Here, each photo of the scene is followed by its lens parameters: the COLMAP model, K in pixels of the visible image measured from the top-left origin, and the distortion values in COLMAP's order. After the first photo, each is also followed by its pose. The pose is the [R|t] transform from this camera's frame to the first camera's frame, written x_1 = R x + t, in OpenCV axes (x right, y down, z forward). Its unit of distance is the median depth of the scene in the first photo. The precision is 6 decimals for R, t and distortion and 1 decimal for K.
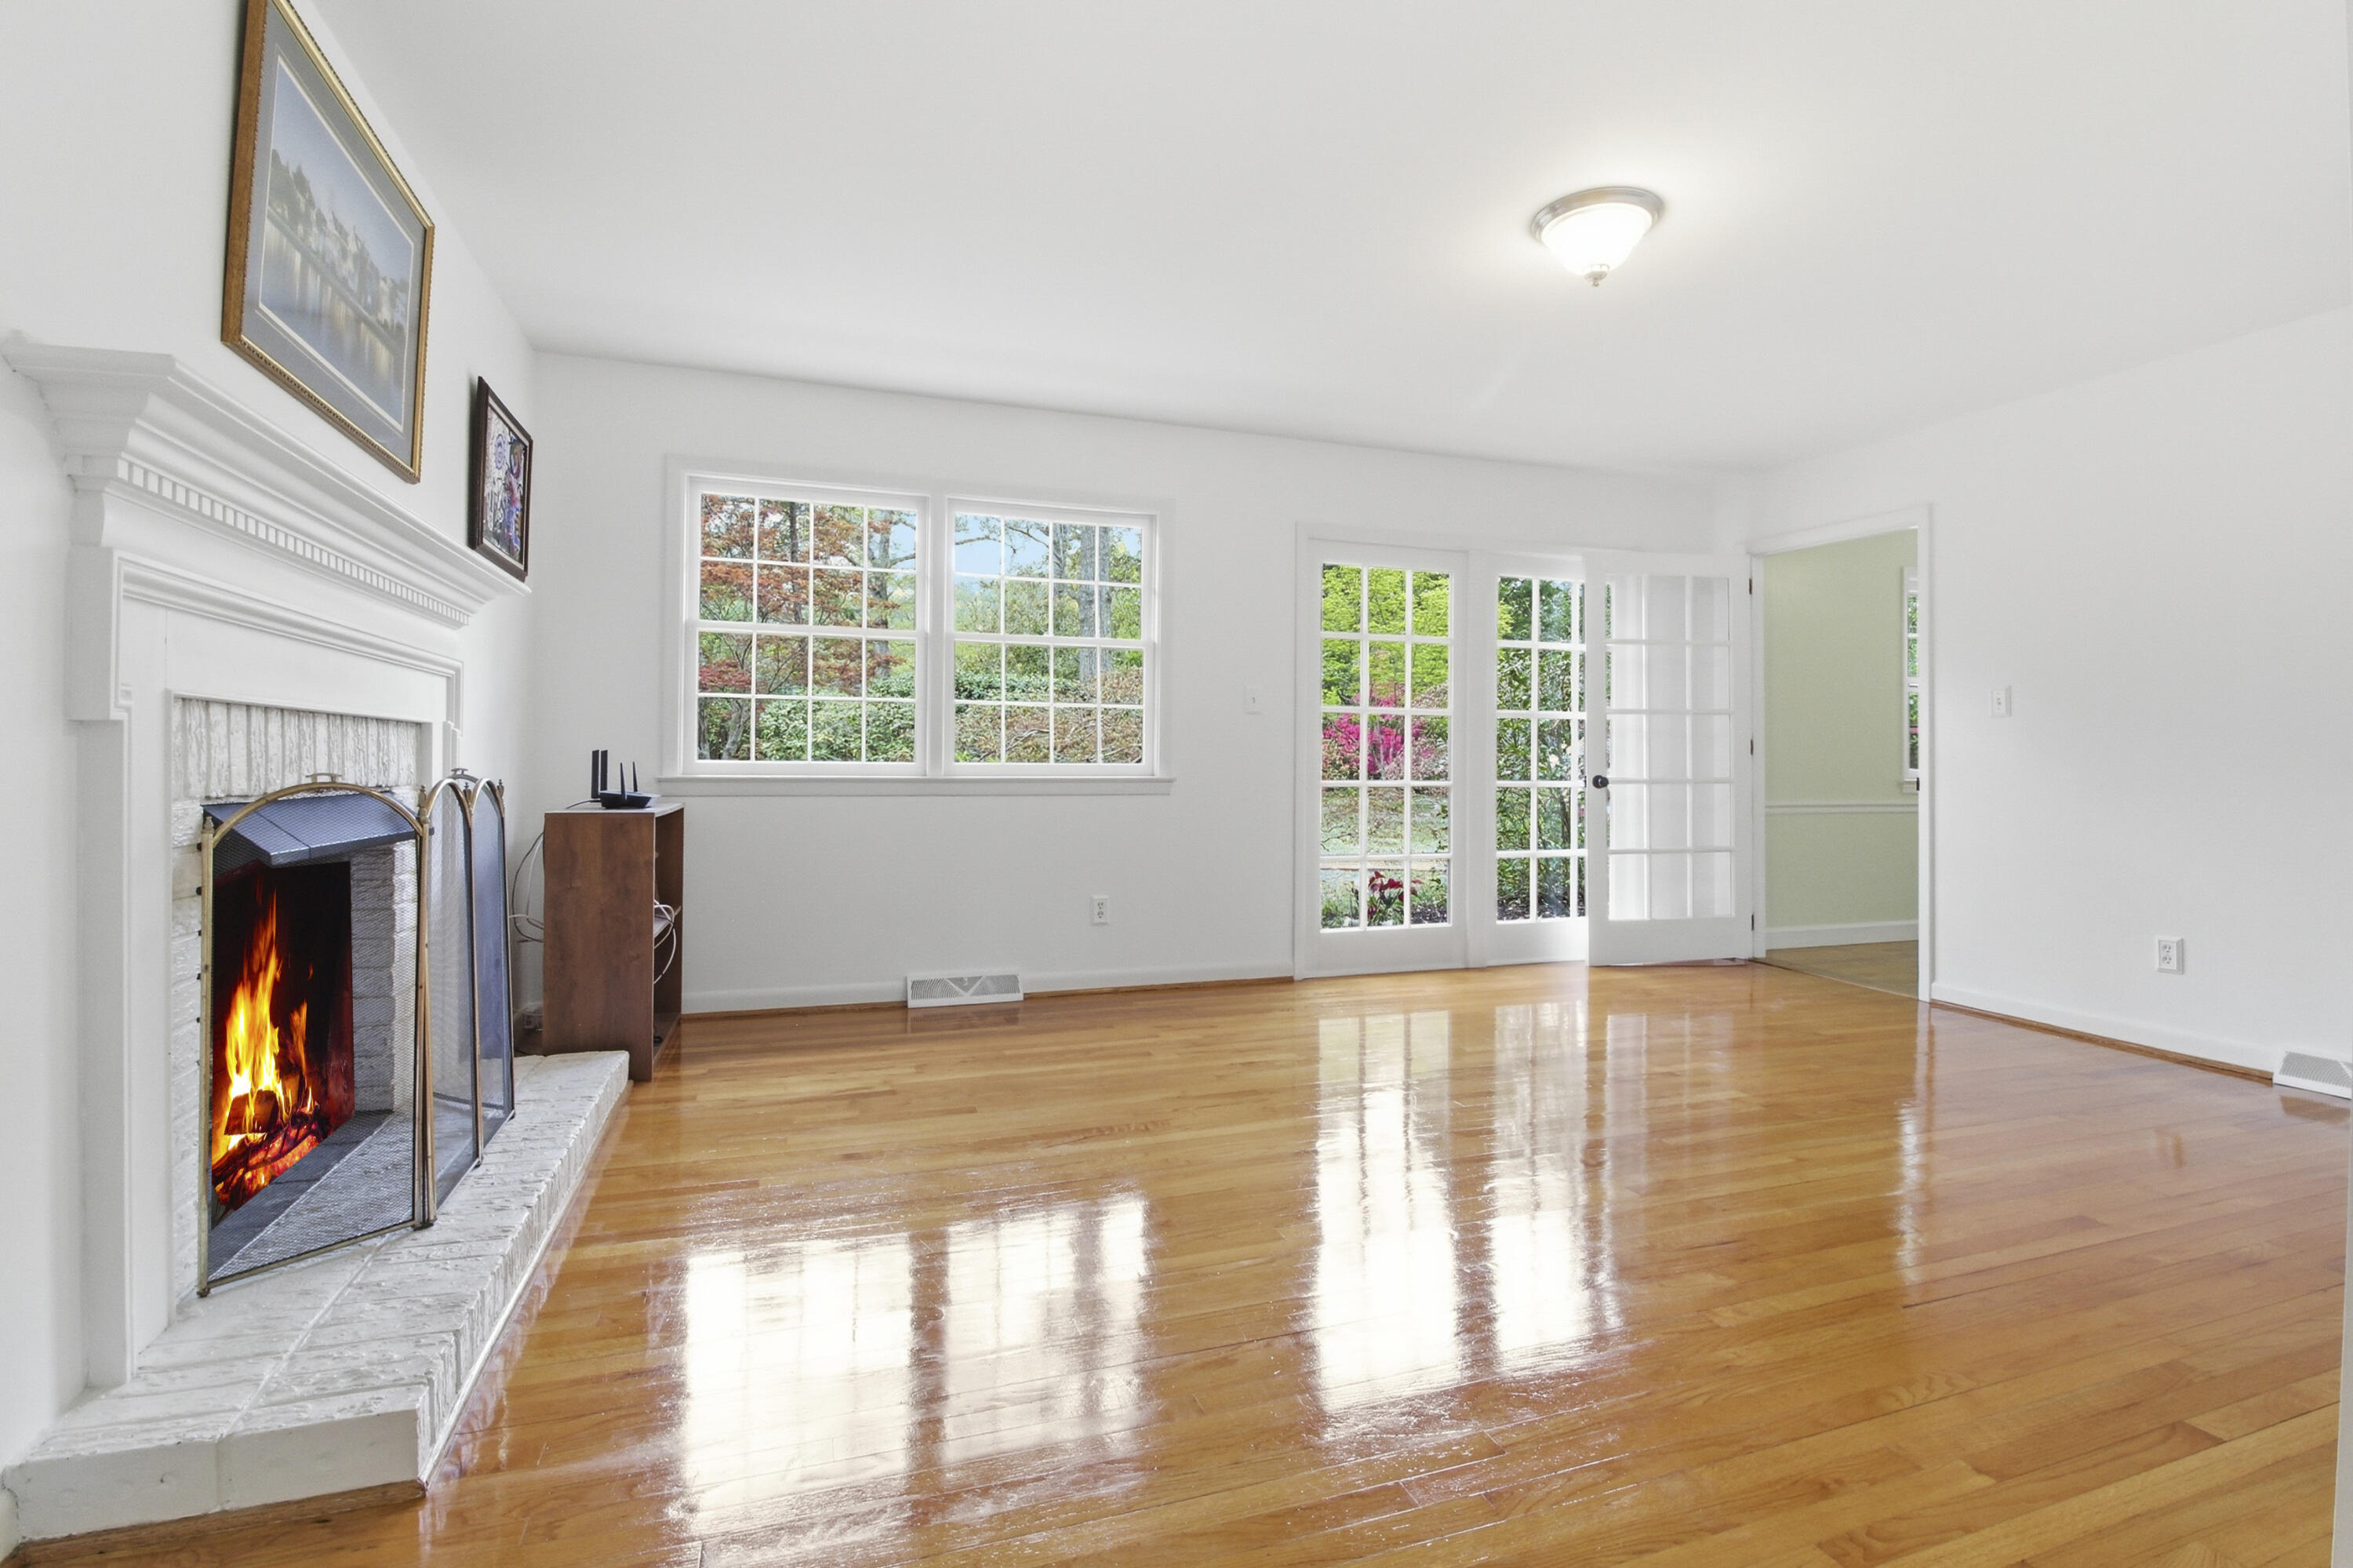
lens RADIAL K [[1124.9, 0, 1201.4], [0, 1124.9, 757.0], [0, 0, 1]] dist [0.002176, -0.011425]
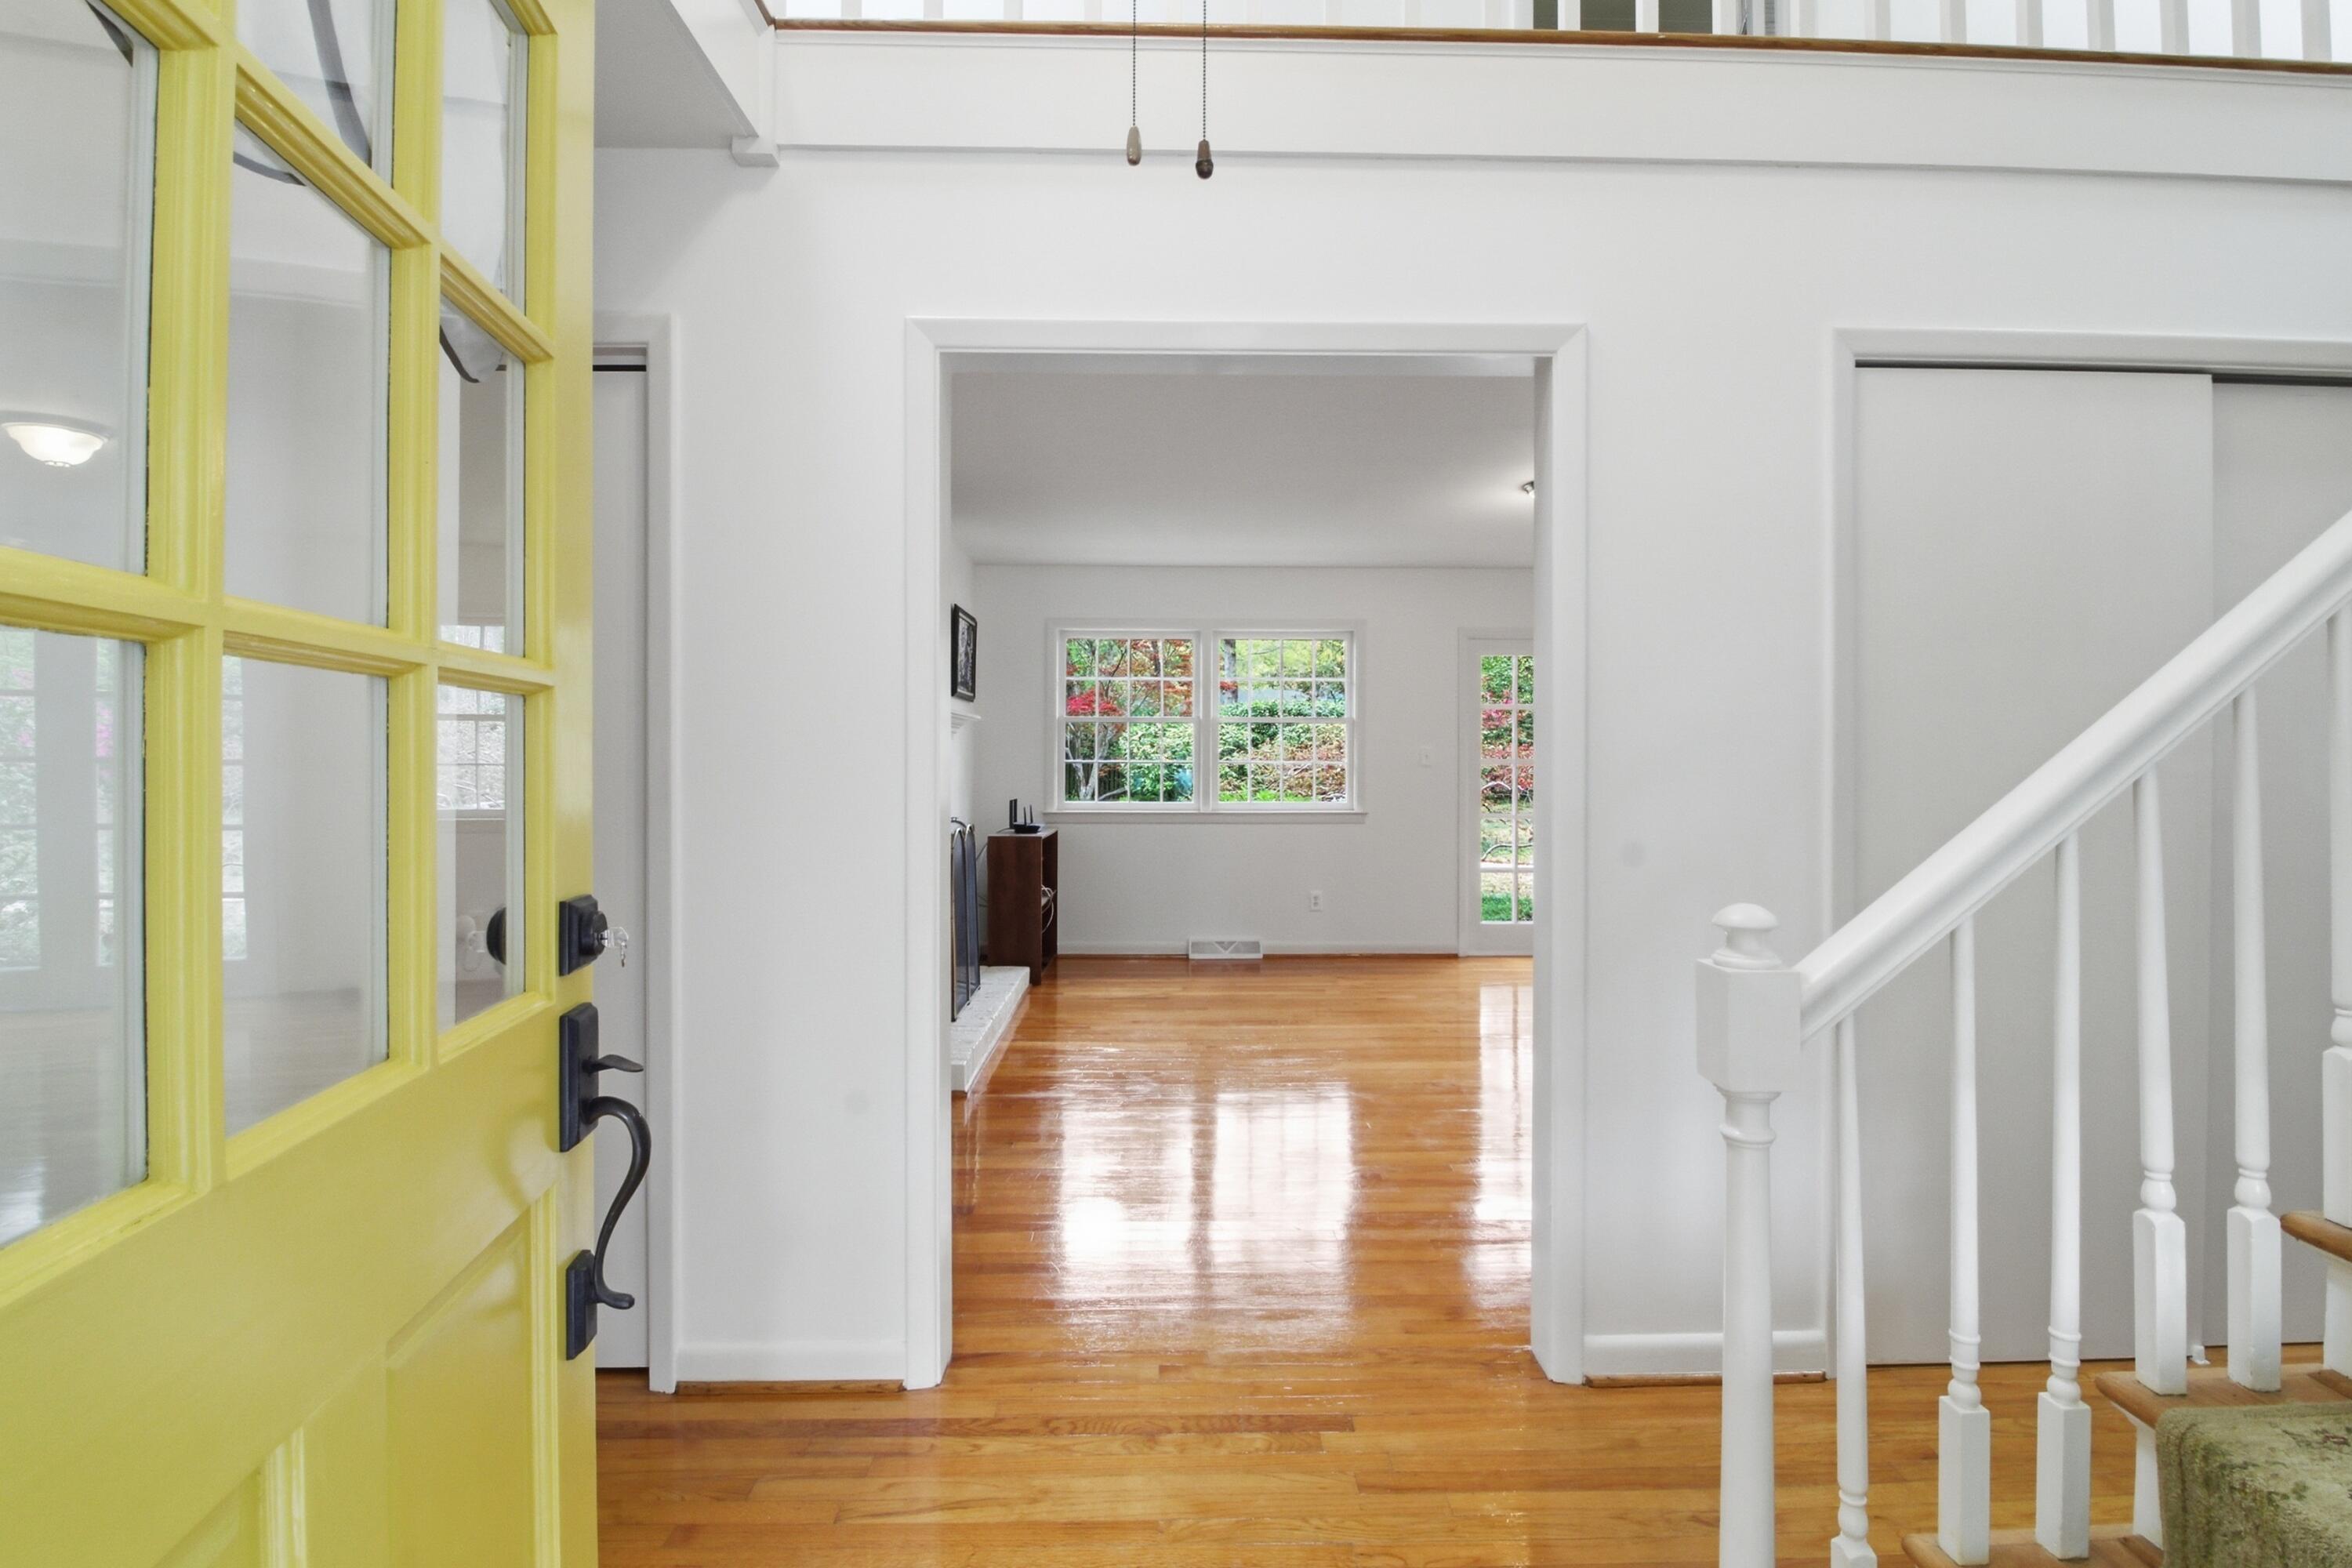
lens RADIAL K [[1124.3, 0, 1200.9], [0, 1124.3, 757.0], [0, 0, 1]] dist [0.002176, -0.011425]
pose [[0.951904, -0.005996, -0.306337, 0.284081], [0.006029, 0.999981, -0.000839, -0.068594], [0.306337, -0.001049, 0.951923, -0.585309]]
